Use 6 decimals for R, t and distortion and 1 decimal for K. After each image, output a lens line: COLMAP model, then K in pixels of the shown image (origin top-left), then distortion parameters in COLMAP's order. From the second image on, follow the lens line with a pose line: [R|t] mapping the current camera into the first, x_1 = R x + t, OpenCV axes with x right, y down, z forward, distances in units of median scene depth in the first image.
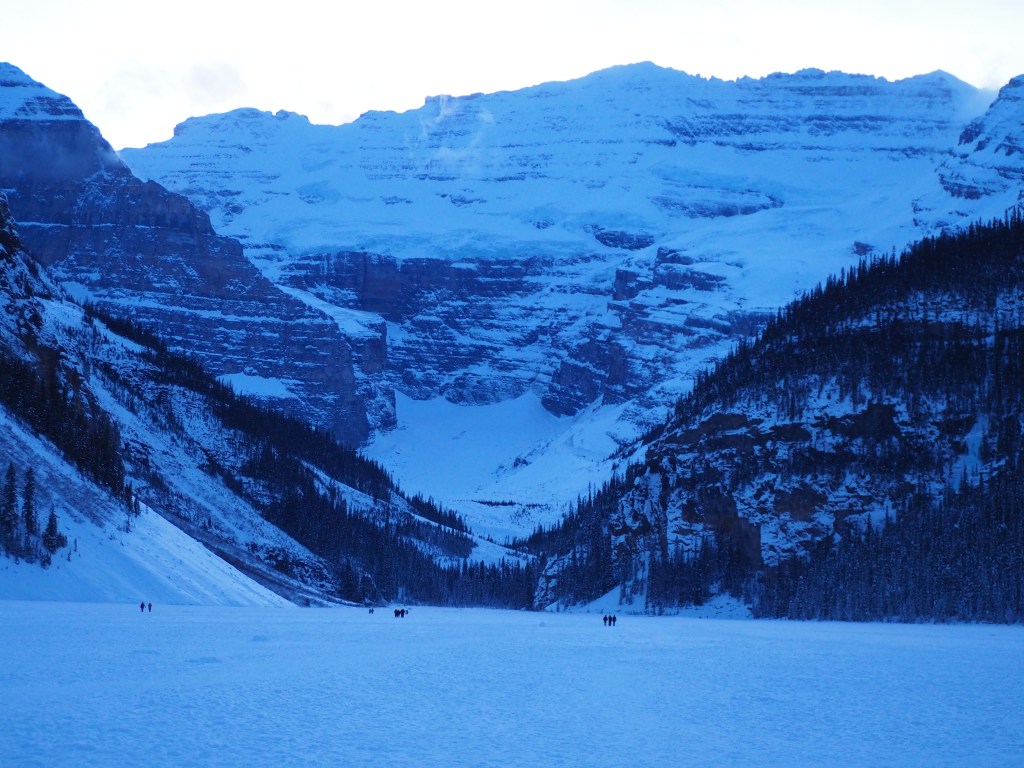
lens RADIAL K [[2297.1, 0, 512.8], [0, 2297.1, 381.2], [0, 0, 1]] dist [-0.240546, 0.000000]
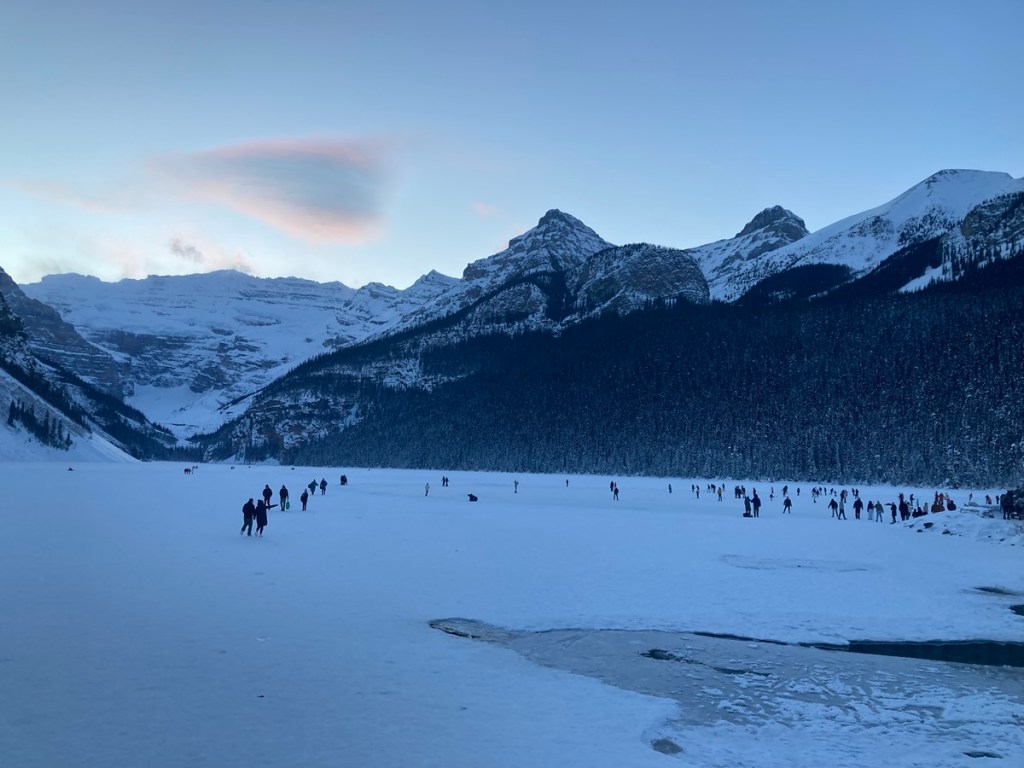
lens RADIAL K [[2297.1, 0, 511.7], [0, 2297.1, 385.5], [0, 0, 1]] dist [-0.240546, 0.000000]
pose [[0.931820, 0.004871, 0.362887, -0.658098], [-0.032916, 0.996923, 0.071138, -0.212807], [-0.361424, -0.078232, 0.929114, -1.799616]]
